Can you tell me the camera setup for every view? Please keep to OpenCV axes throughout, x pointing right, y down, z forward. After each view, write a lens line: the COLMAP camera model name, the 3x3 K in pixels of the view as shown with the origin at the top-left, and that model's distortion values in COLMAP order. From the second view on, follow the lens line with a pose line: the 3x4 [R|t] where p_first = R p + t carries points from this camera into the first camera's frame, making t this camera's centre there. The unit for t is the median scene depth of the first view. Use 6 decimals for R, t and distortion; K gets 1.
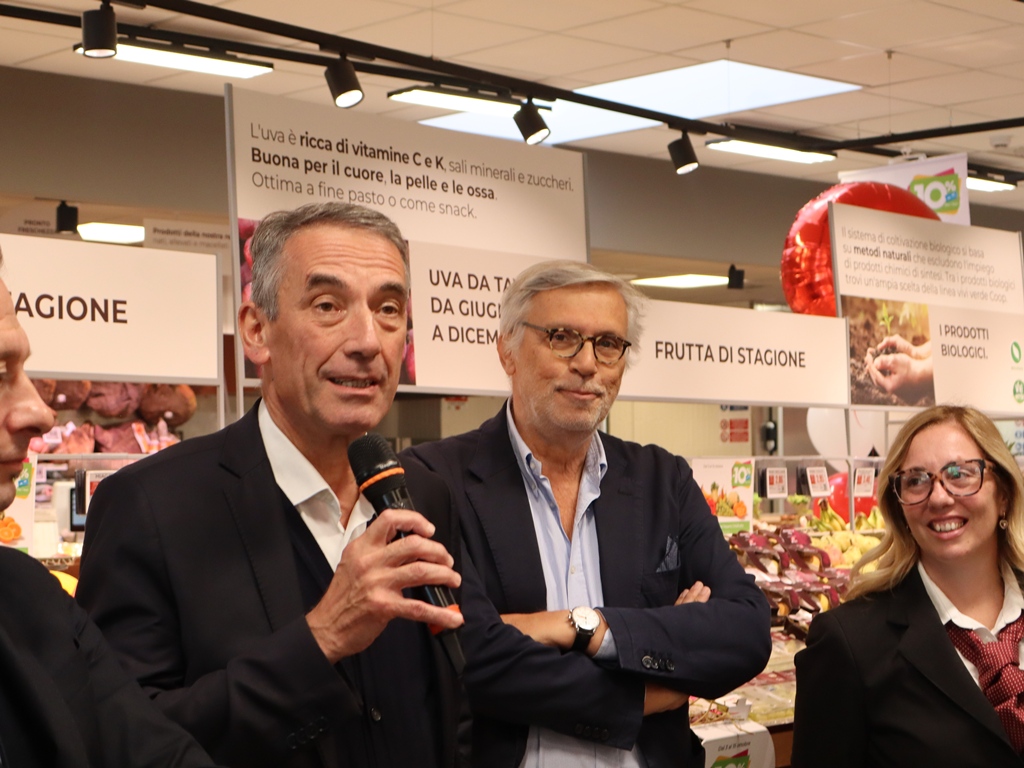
lens RADIAL K [[2145.9, 0, 513.7], [0, 2145.9, 378.3], [0, 0, 1]] dist [-0.006111, 0.000000]
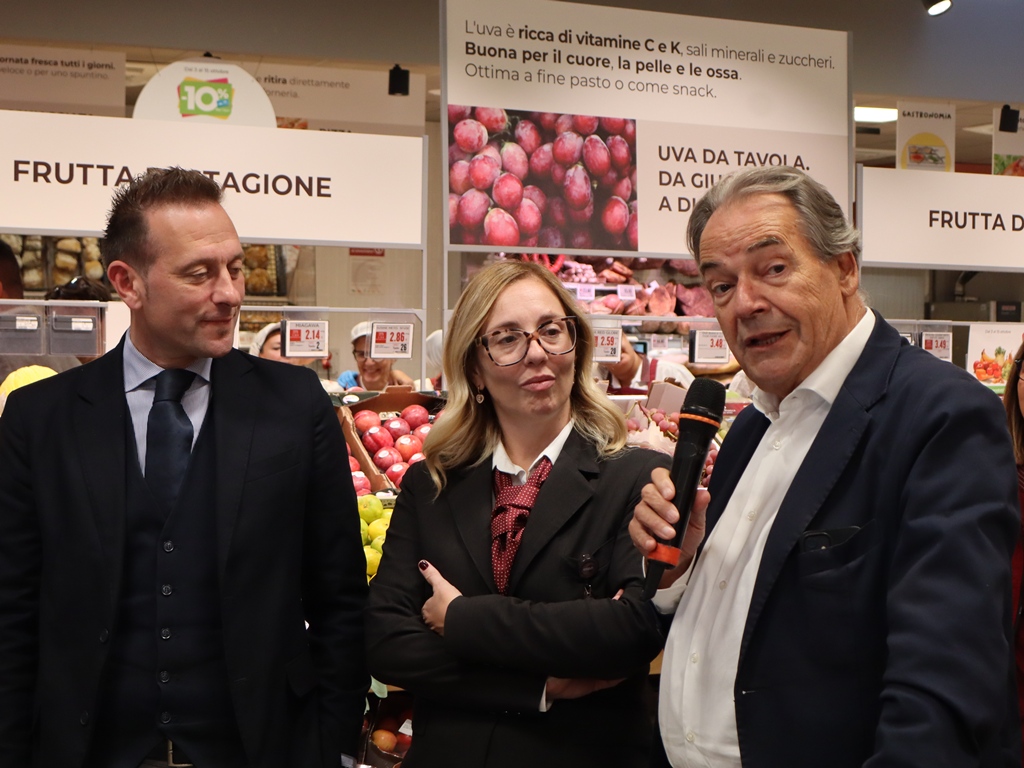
lens RADIAL K [[2172.8, 0, 514.3], [0, 2172.8, 375.5], [0, 0, 1]] dist [-0.000401, 0.000000]
pose [[0.927766, 0.029938, -0.371960, 0.251105], [-0.006281, 0.997888, 0.064651, -0.003870], [0.373110, -0.057645, 0.925995, -0.054026]]
